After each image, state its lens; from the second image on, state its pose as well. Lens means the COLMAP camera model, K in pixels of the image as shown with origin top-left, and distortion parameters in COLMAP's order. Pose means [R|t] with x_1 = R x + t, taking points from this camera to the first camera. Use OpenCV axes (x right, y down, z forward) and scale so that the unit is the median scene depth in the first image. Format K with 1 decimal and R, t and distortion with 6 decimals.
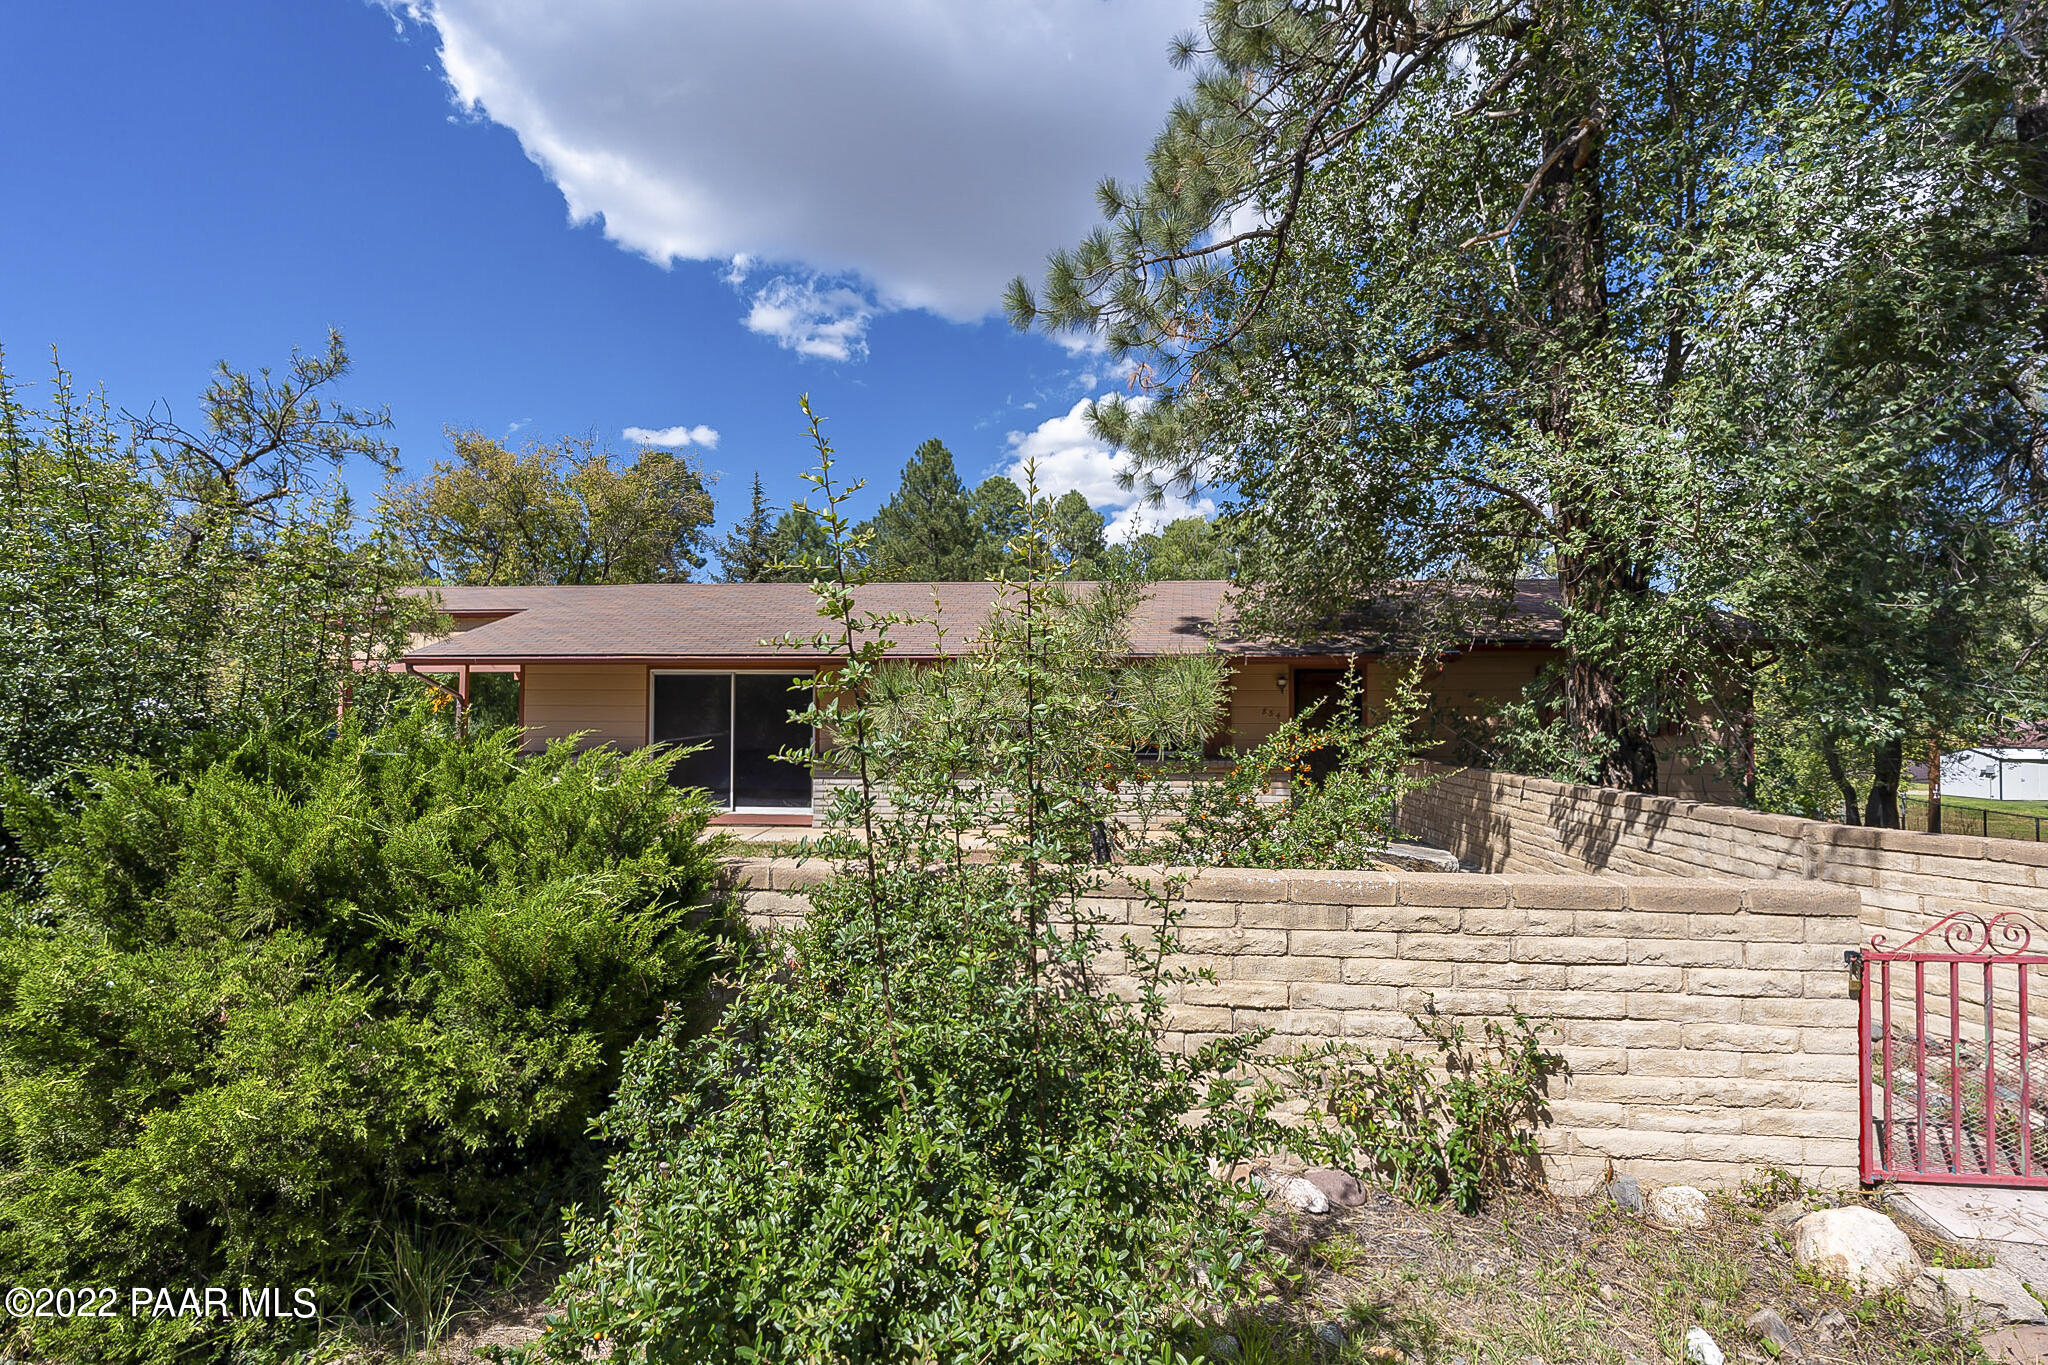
lens RADIAL K [[937.5, 0, 1023.8], [0, 937.5, 683.8], [0, 0, 1]] dist [0.004073, 0.000629]
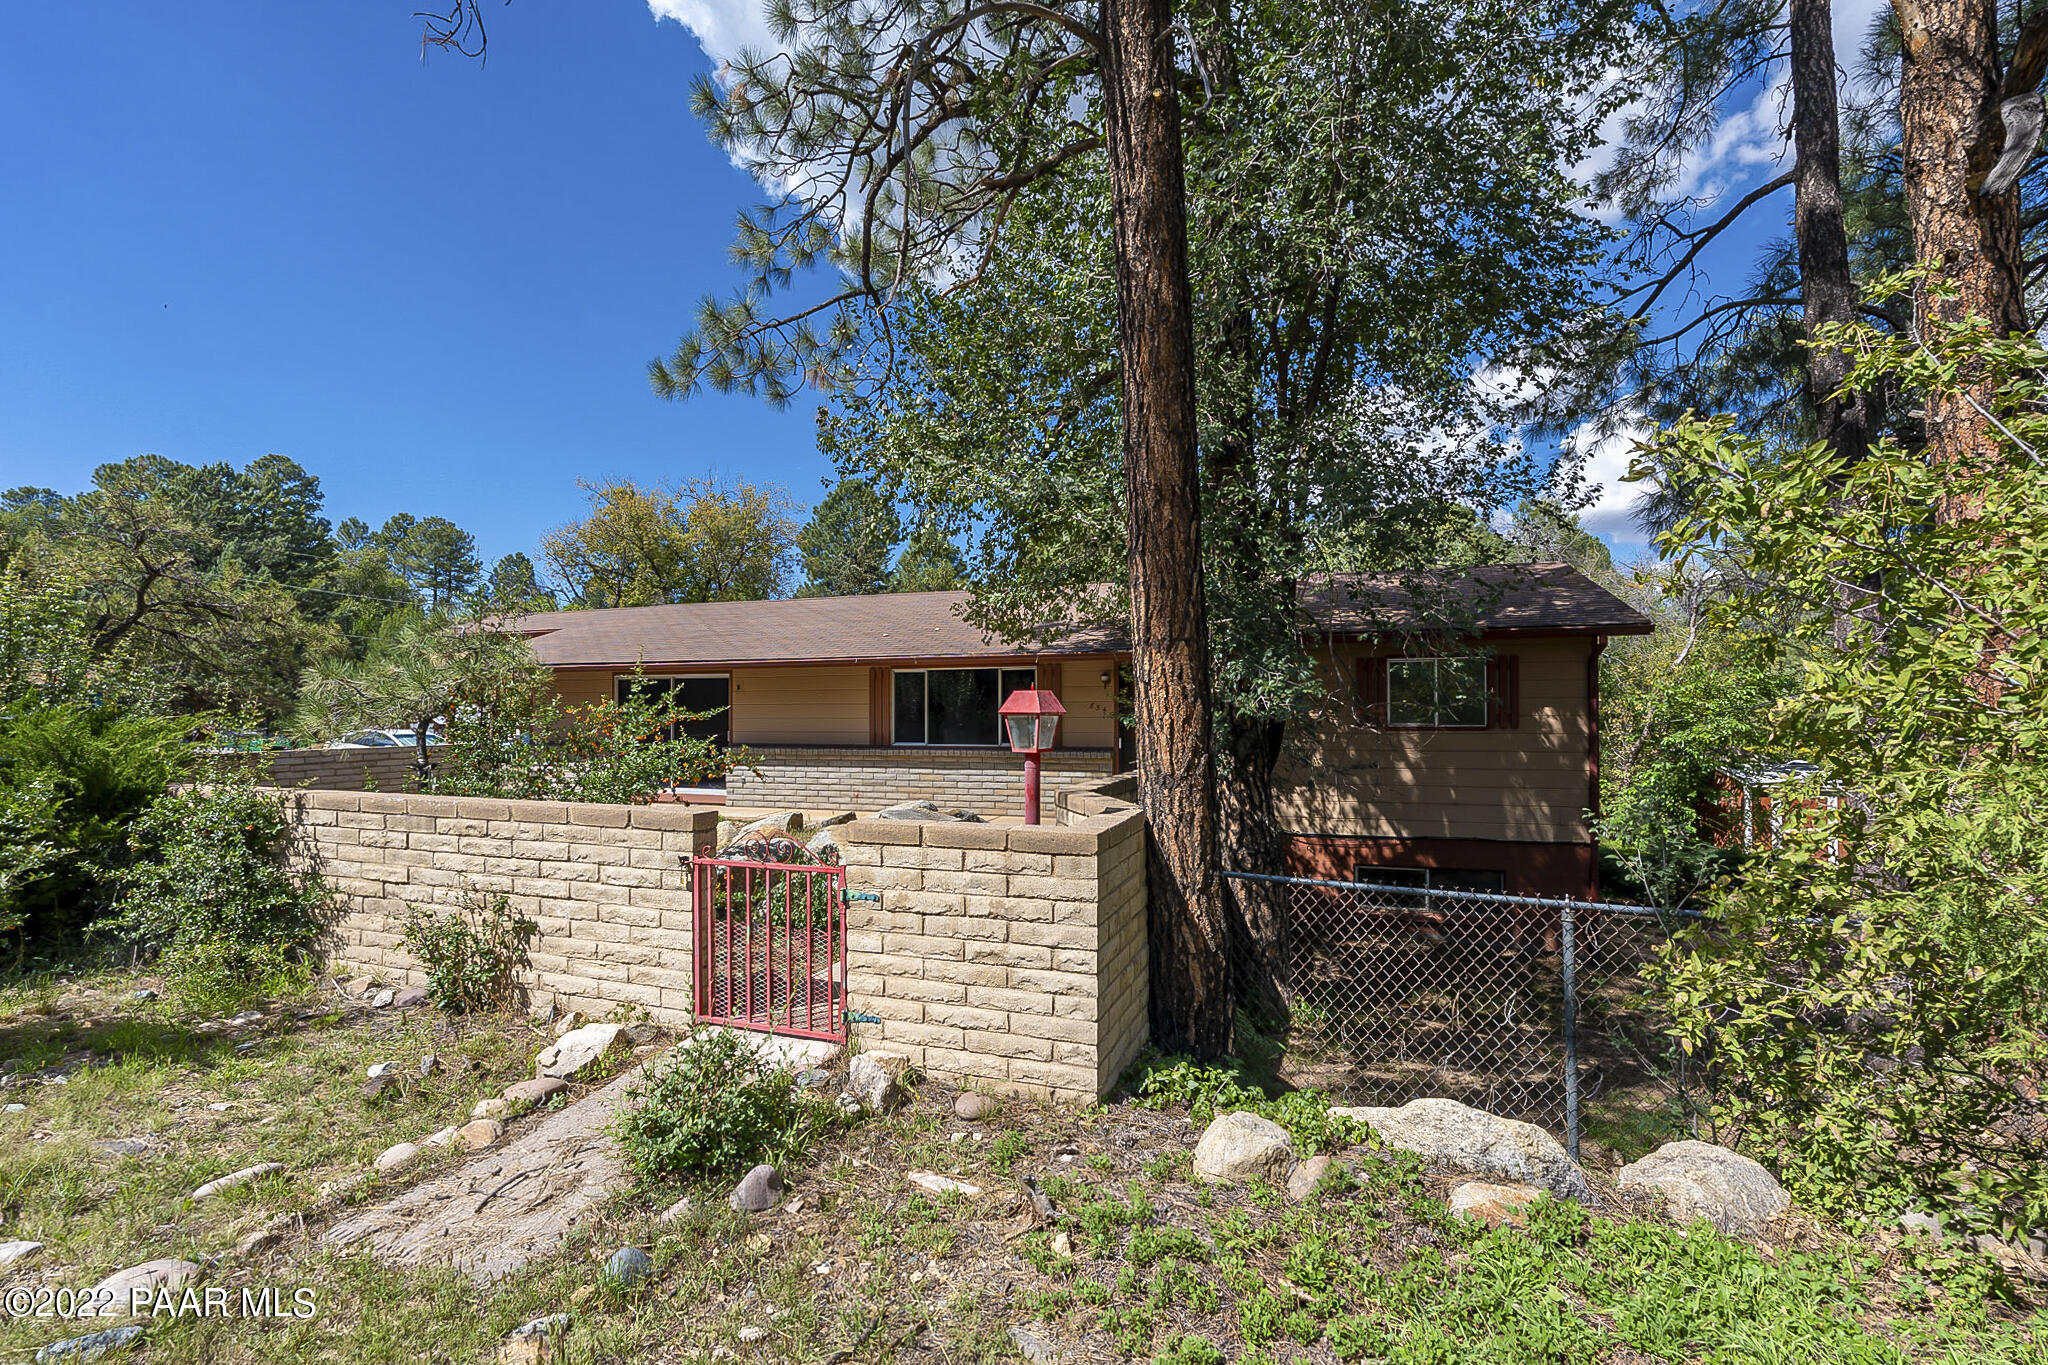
lens RADIAL K [[937.5, 0, 1024.5], [0, 937.5, 683.7], [0, 0, 1]] dist [0.004073, 0.000629]
pose [[0.957572, -0.013978, -0.287854, 1.724219], [0.014112, 0.999899, -0.001612, 0.036875], [0.287848, -0.002518, 0.957673, -0.181422]]
